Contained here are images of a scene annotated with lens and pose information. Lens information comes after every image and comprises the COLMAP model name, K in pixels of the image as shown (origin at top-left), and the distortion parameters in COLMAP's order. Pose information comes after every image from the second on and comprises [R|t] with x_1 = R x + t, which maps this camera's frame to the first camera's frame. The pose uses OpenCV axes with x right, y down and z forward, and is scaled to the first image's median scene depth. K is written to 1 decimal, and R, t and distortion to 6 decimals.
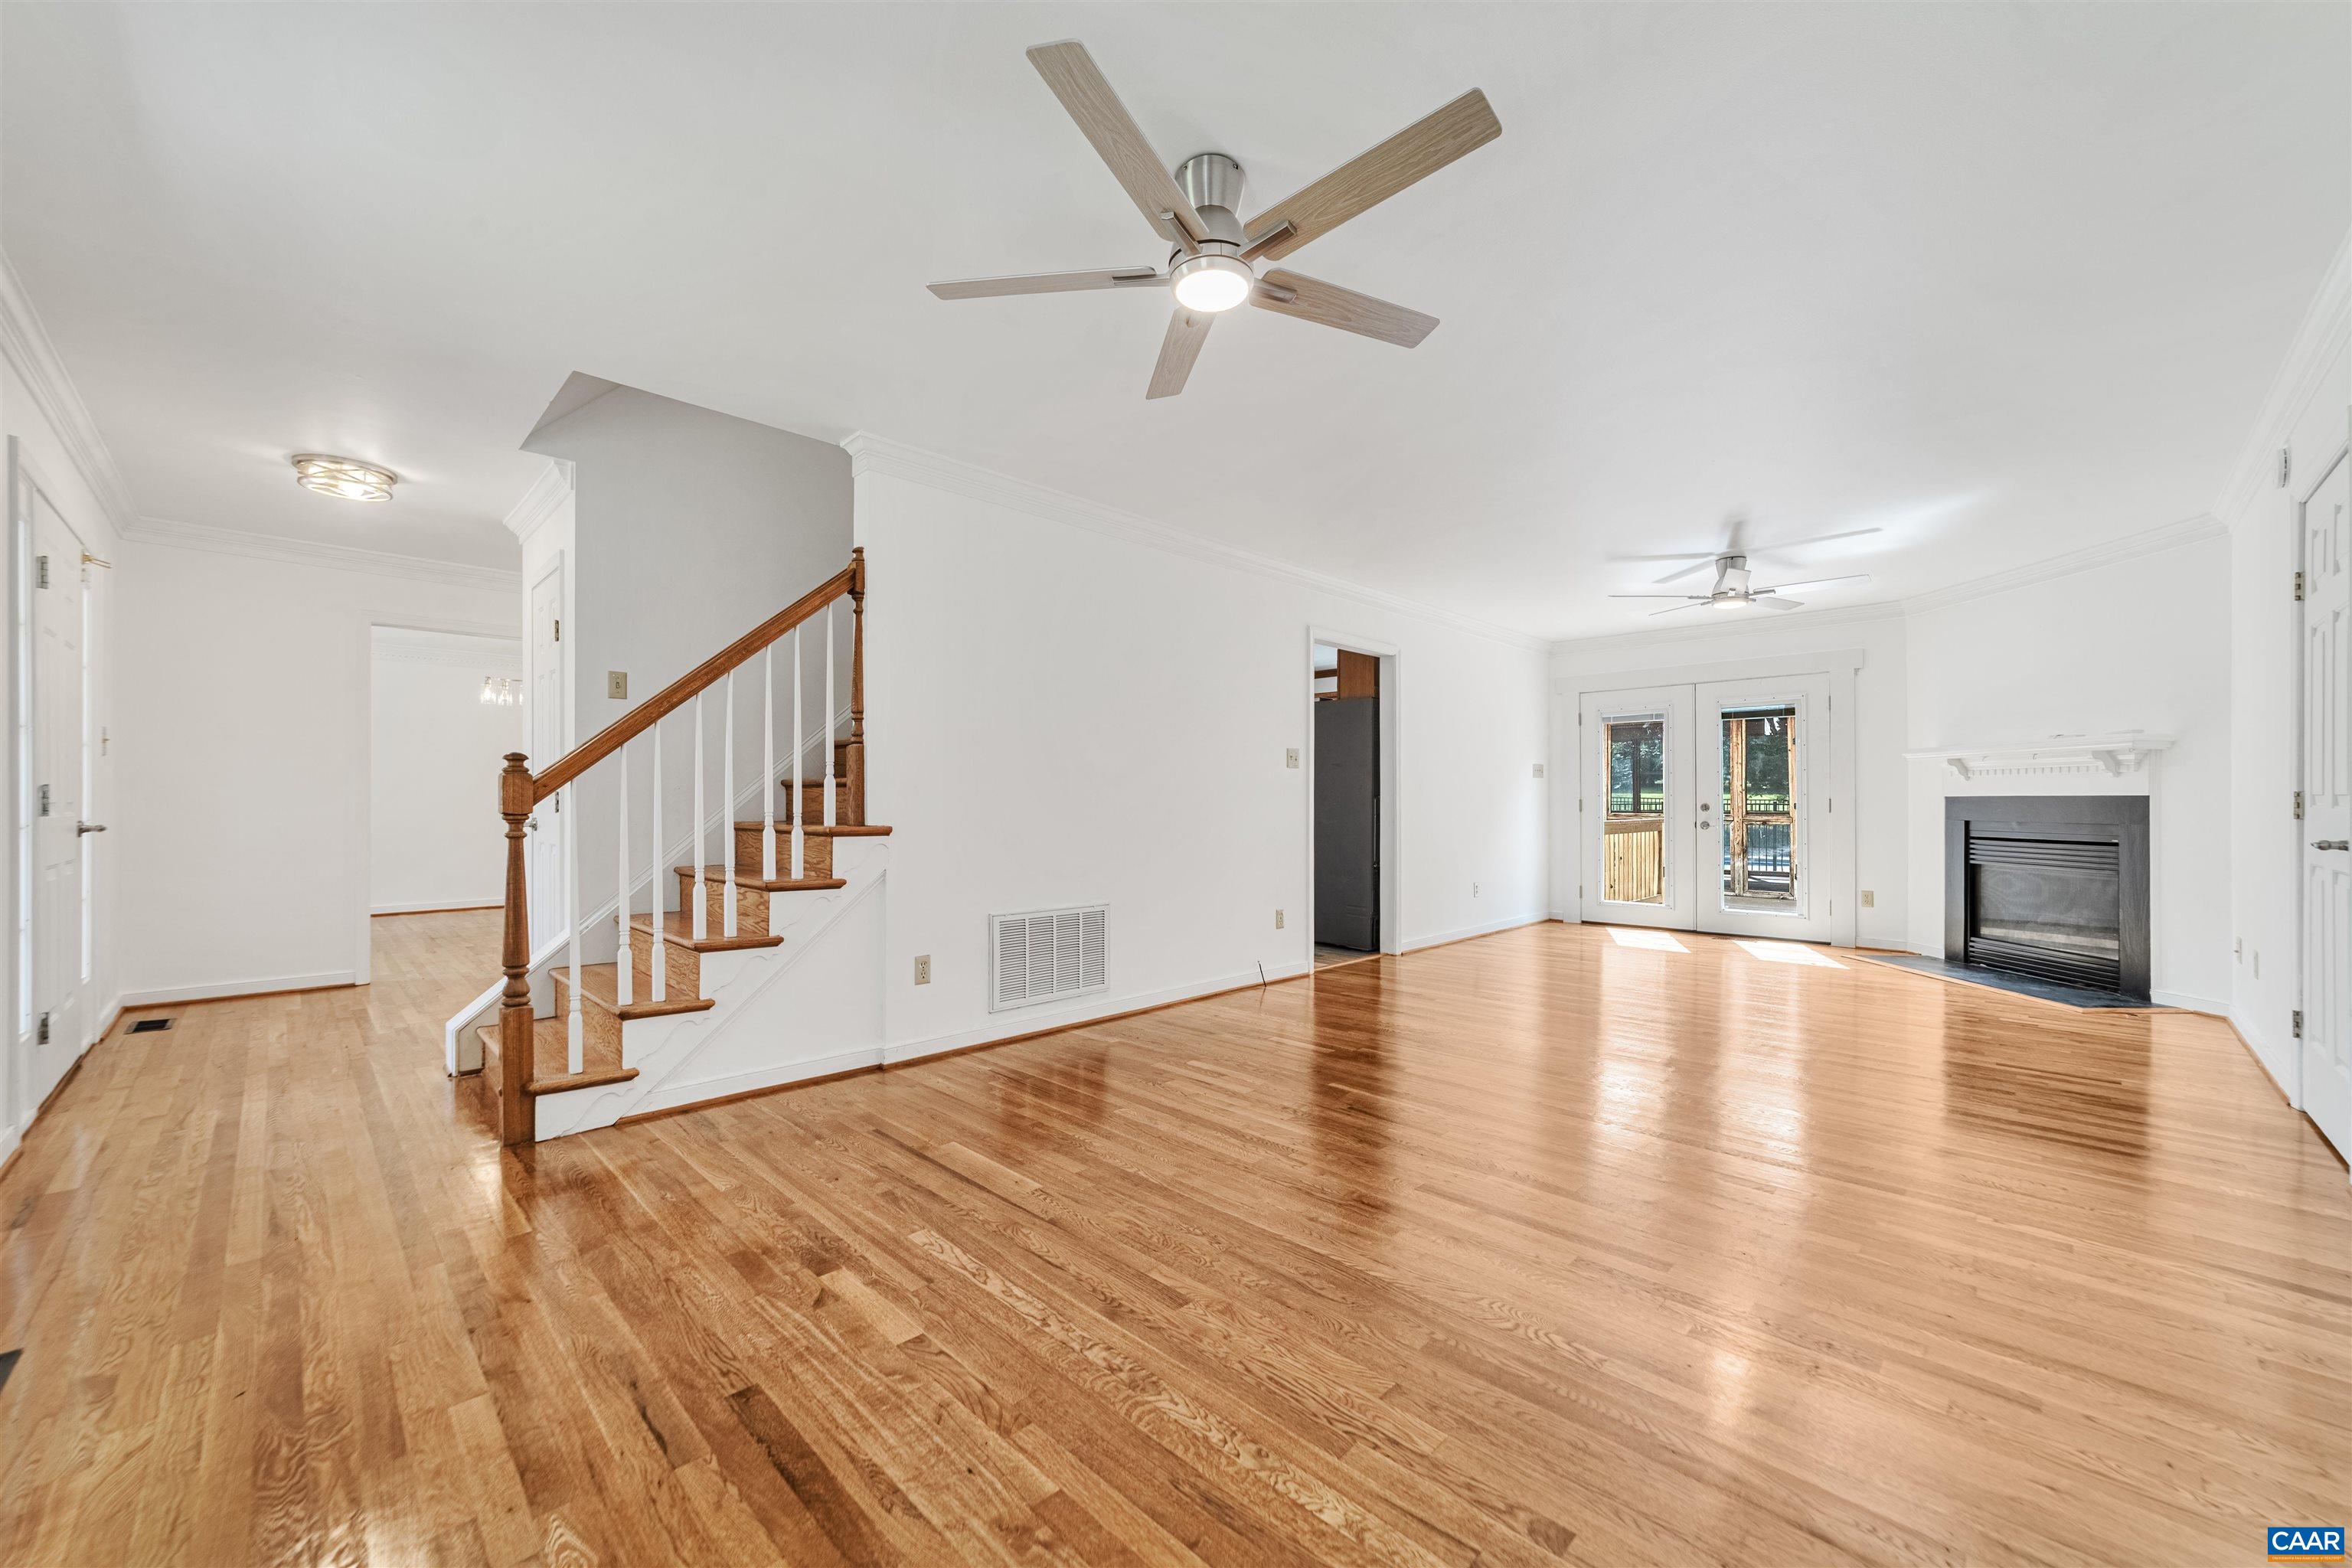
lens RADIAL K [[917.2, 0, 1178.3], [0, 917.2, 798.6], [0, 0, 1]] dist [-0.018547, 0.011470]
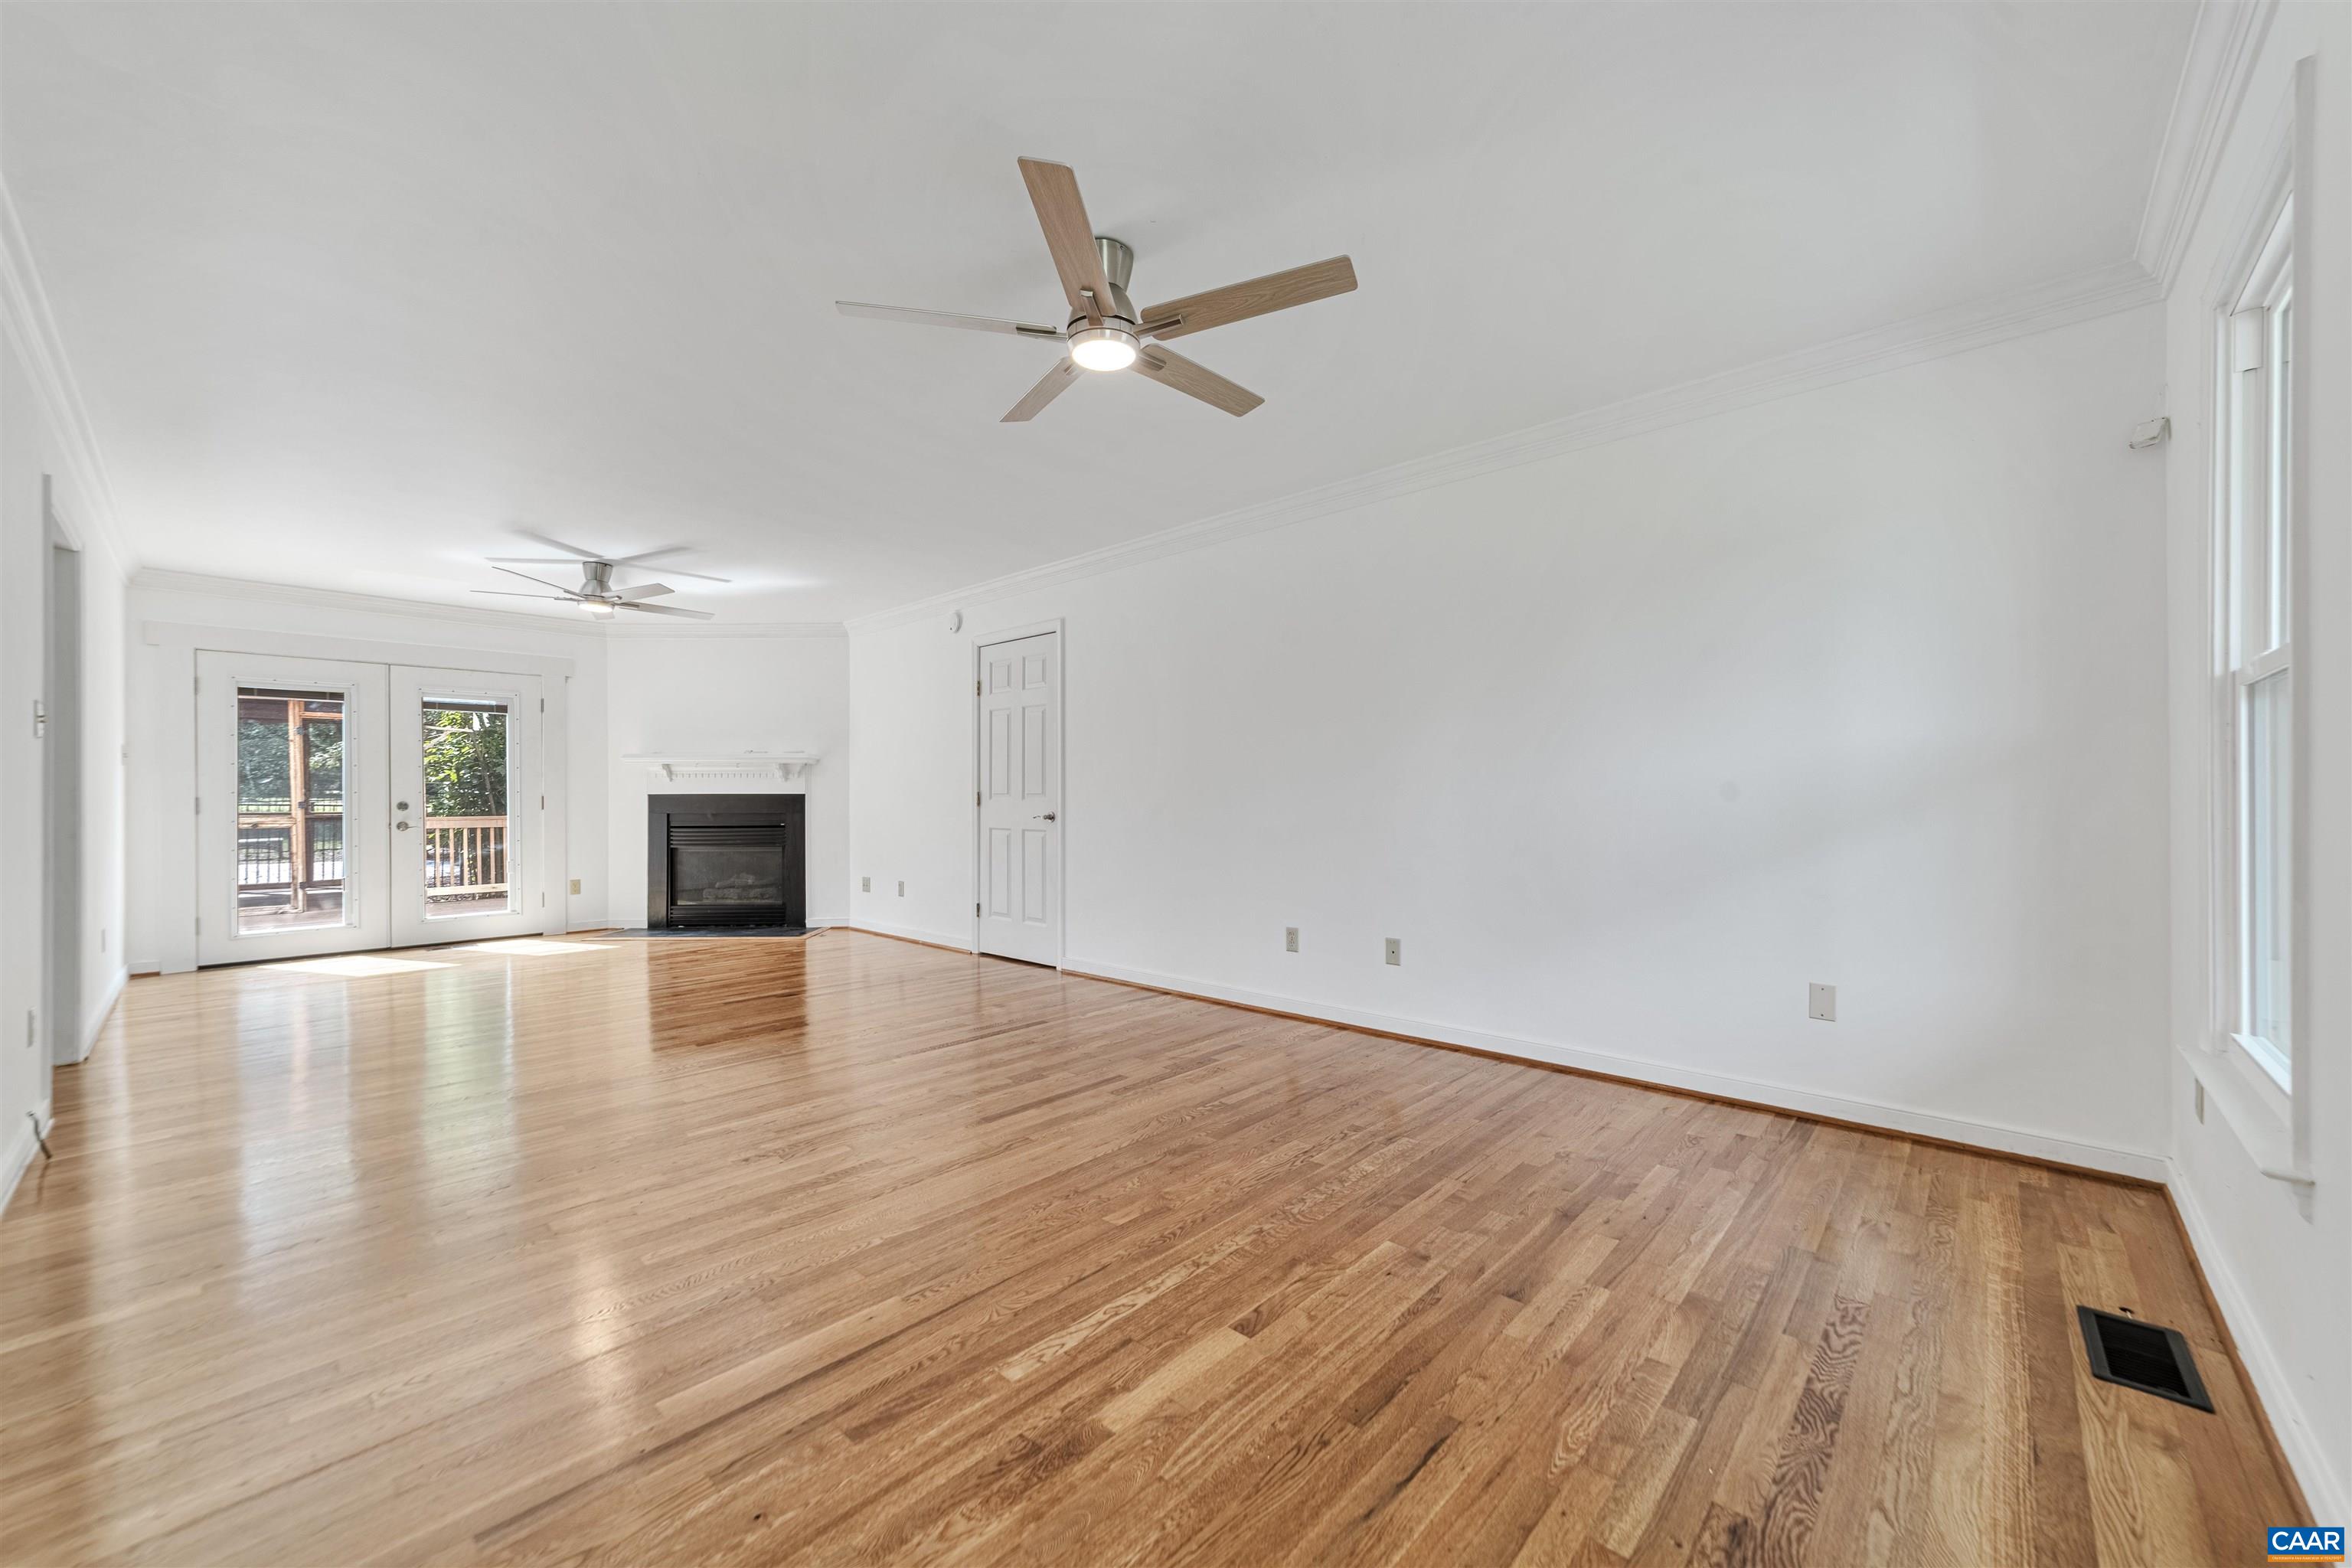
lens RADIAL K [[916.3, 0, 1171.4], [0, 916.3, 792.7], [0, 0, 1]] dist [-0.003035, -0.000019]
pose [[-0.043635, 0.004116, 0.999039, -0.512439], [0.000209, 0.999992, -0.004111, 0.000845], [-0.999048, 0.000029, -0.043636, 0.440317]]
